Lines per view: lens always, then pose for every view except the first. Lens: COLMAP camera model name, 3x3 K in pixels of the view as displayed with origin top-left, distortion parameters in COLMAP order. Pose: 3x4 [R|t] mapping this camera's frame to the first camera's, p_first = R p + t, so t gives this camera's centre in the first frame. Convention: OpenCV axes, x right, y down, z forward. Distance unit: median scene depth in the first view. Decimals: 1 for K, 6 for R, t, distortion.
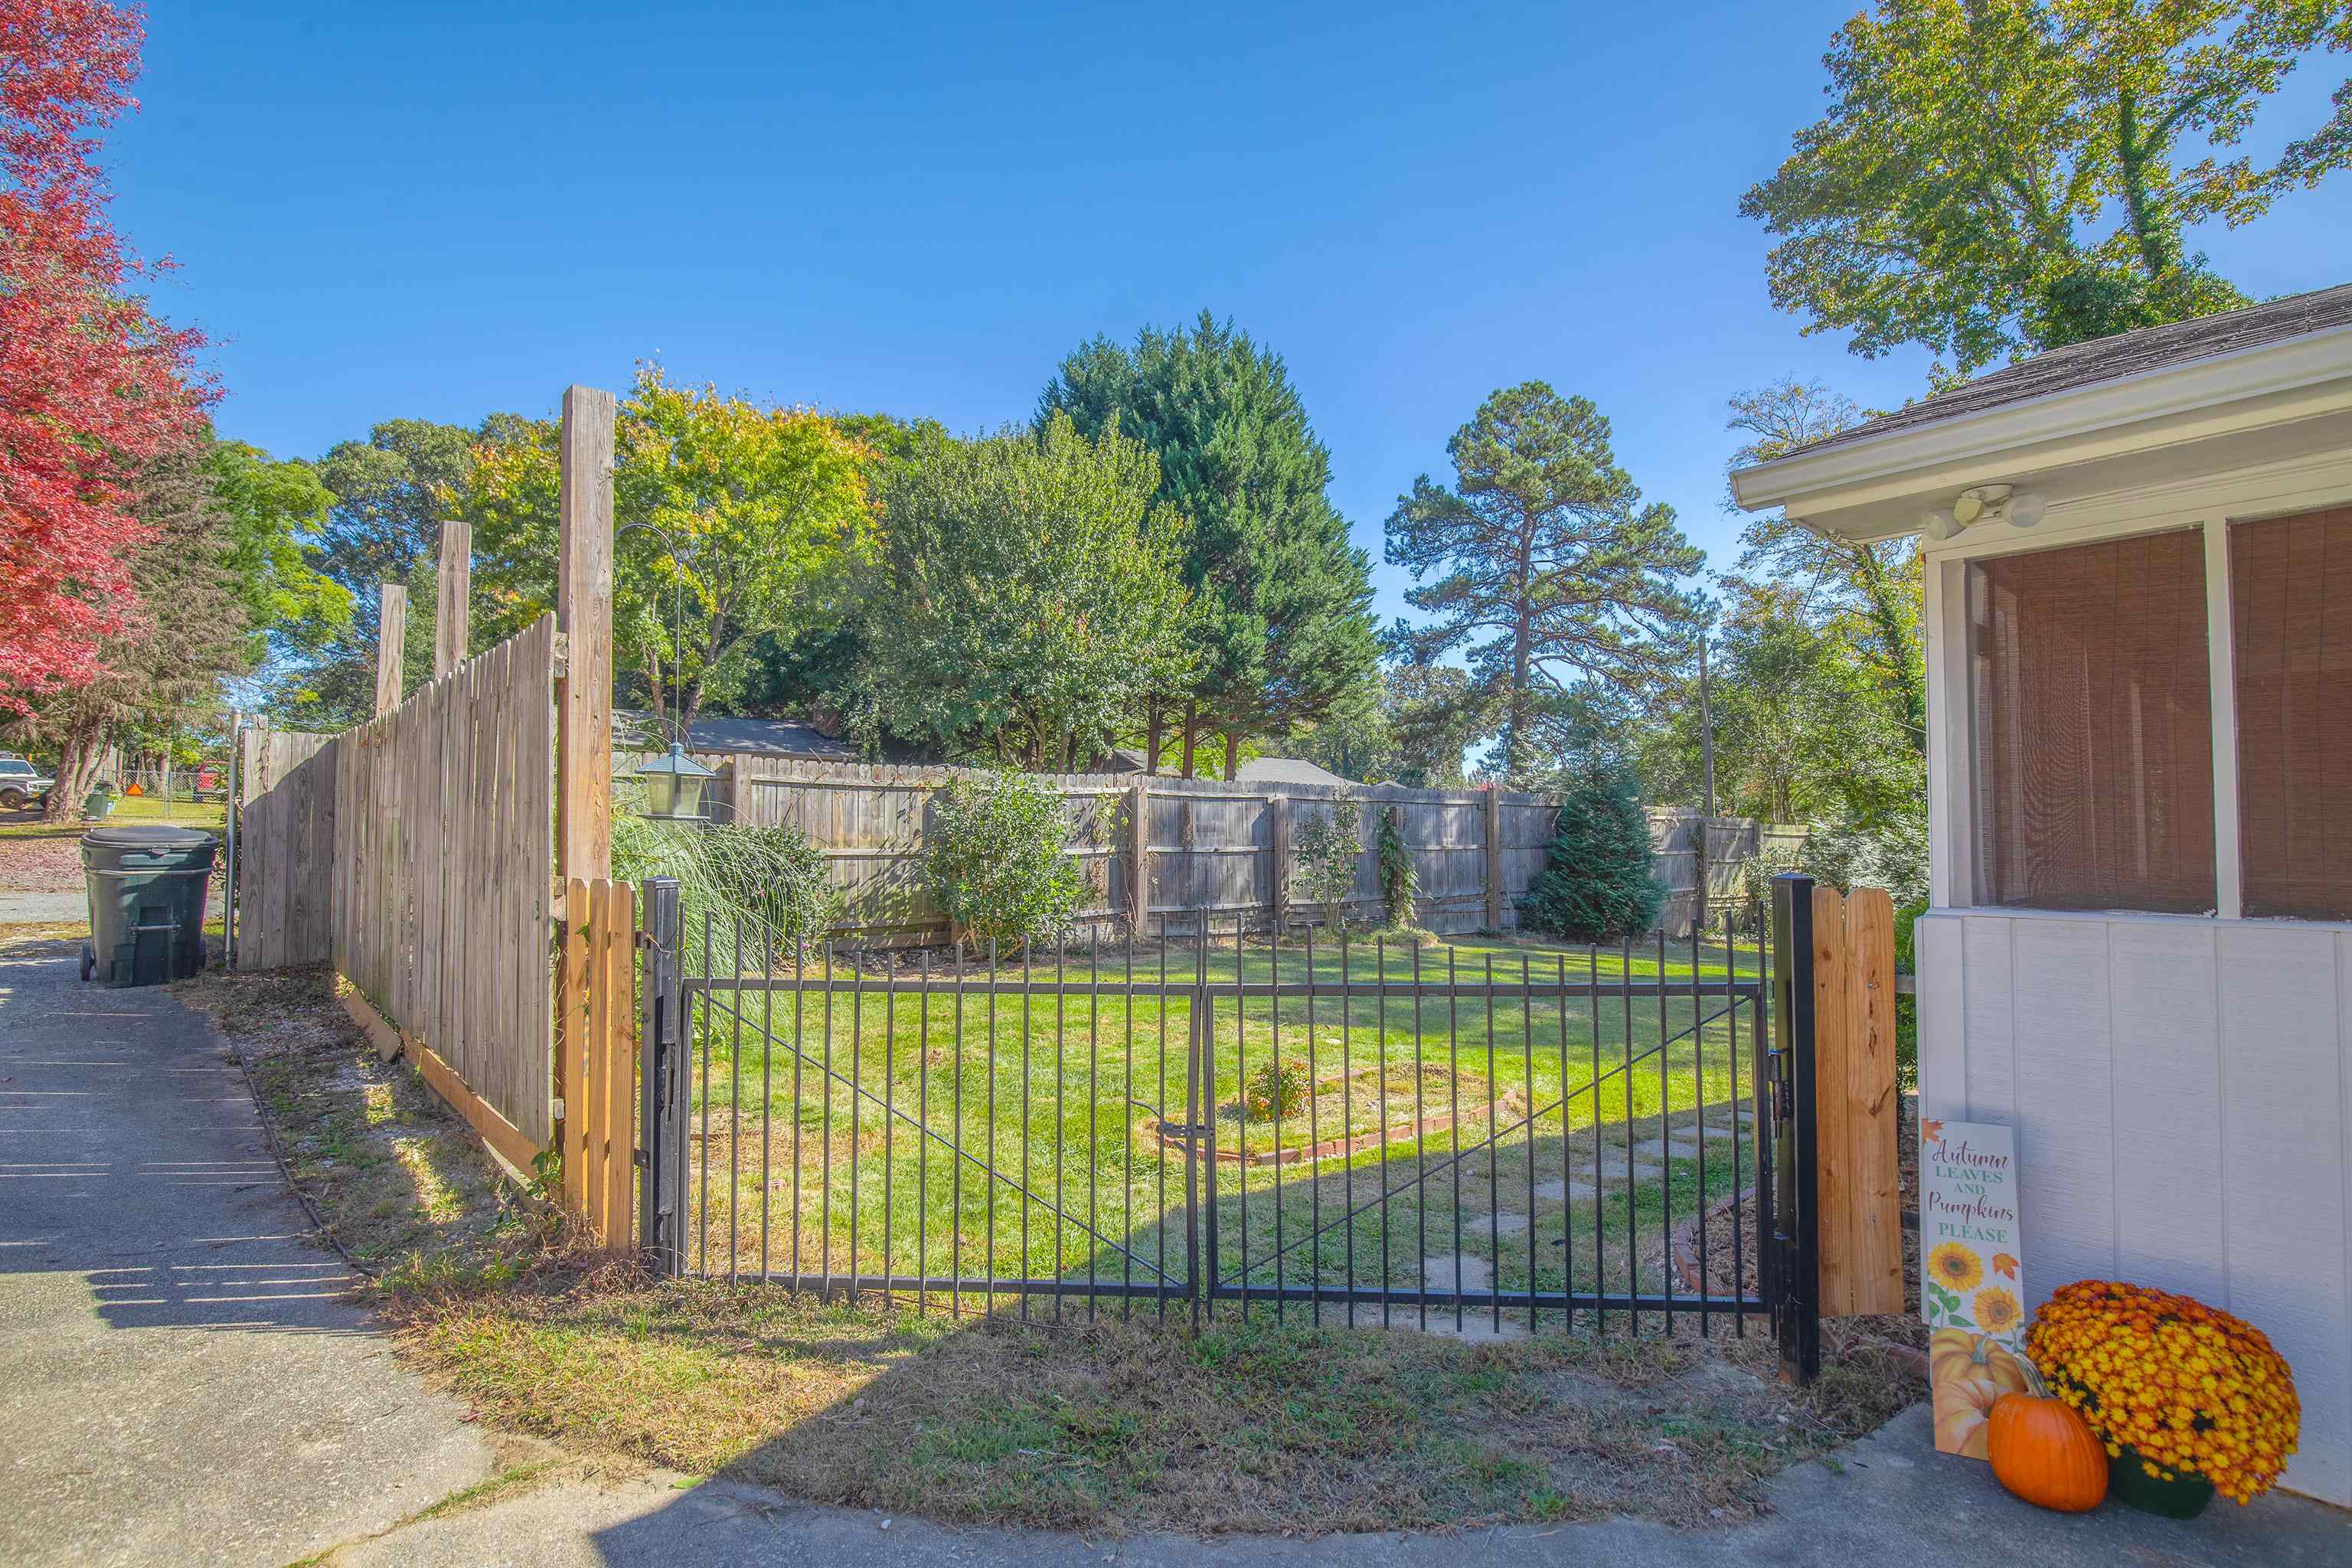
lens RADIAL K [[1100.4, 0, 1172.2], [0, 1100.4, 789.7], [0, 0, 1]] dist [-0.030111, 0.005823]
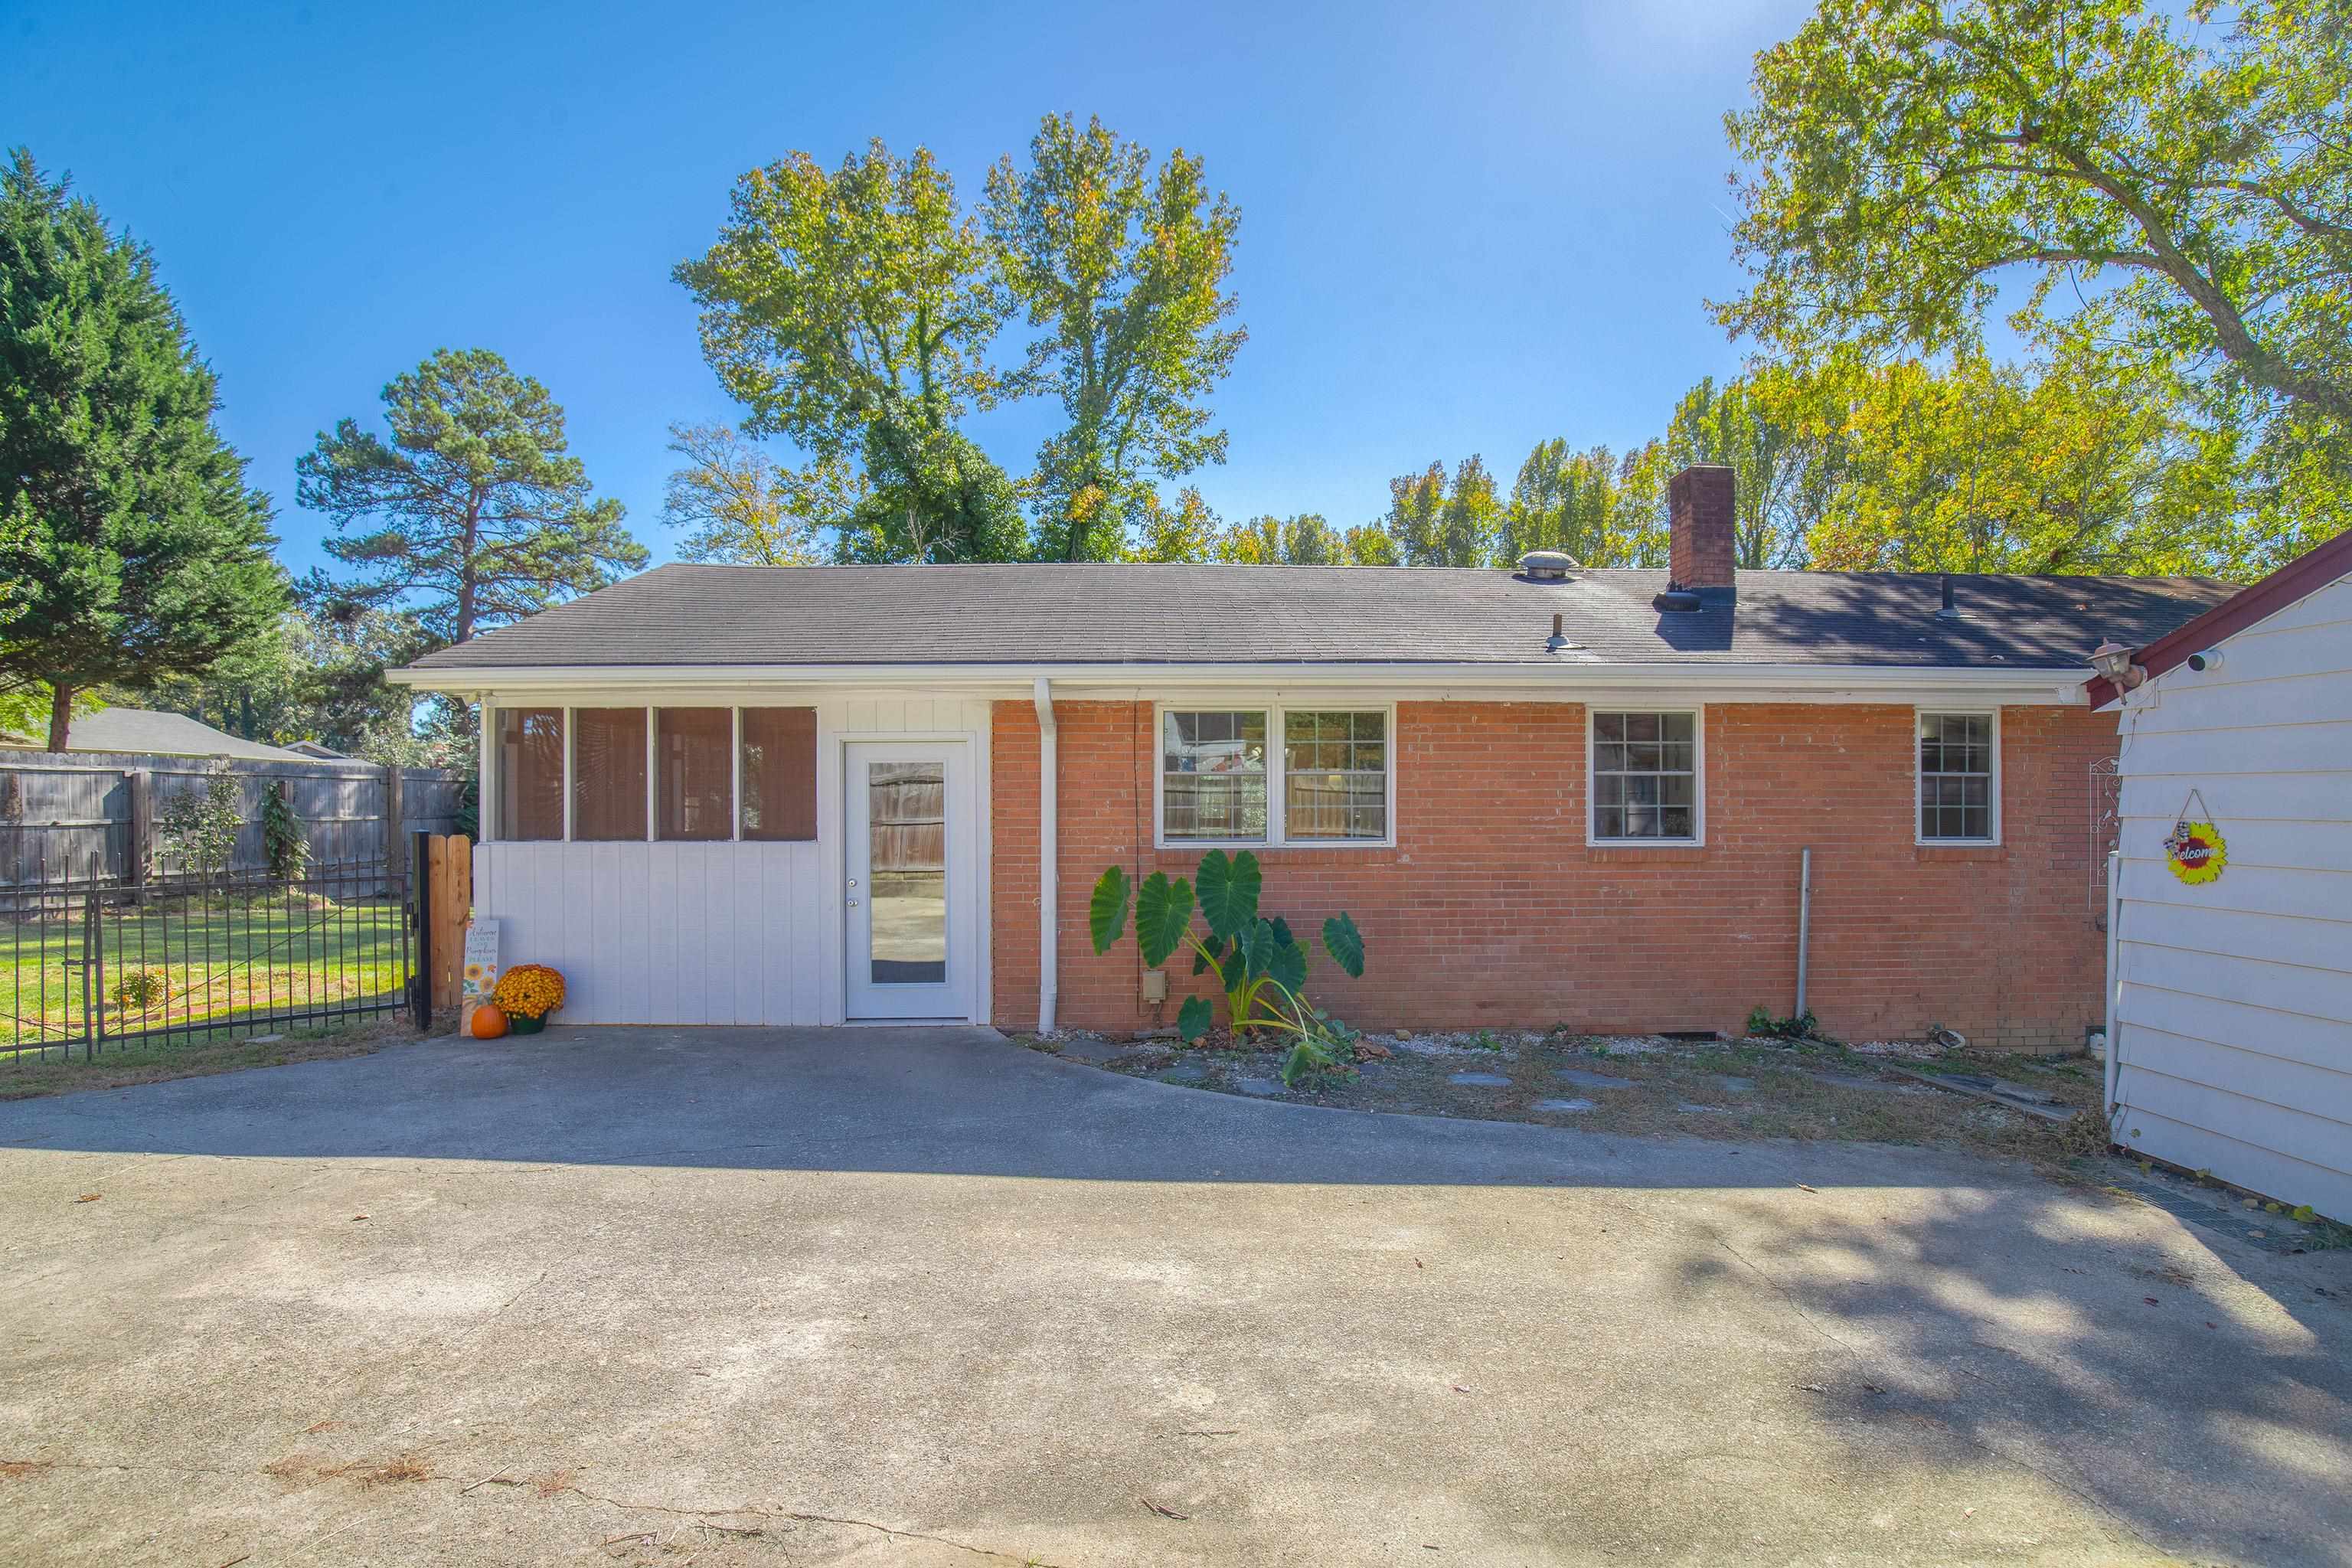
lens RADIAL K [[1100.4, 0, 1175.2], [0, 1100.4, 803.8], [0, 0, 1]] dist [-0.030111, 0.005823]
pose [[0.648312, -0.000763, 0.761375, -0.018448], [-0.031545, 0.999114, 0.027862, -0.009857], [-0.760721, -0.042081, 0.647713, -0.177750]]
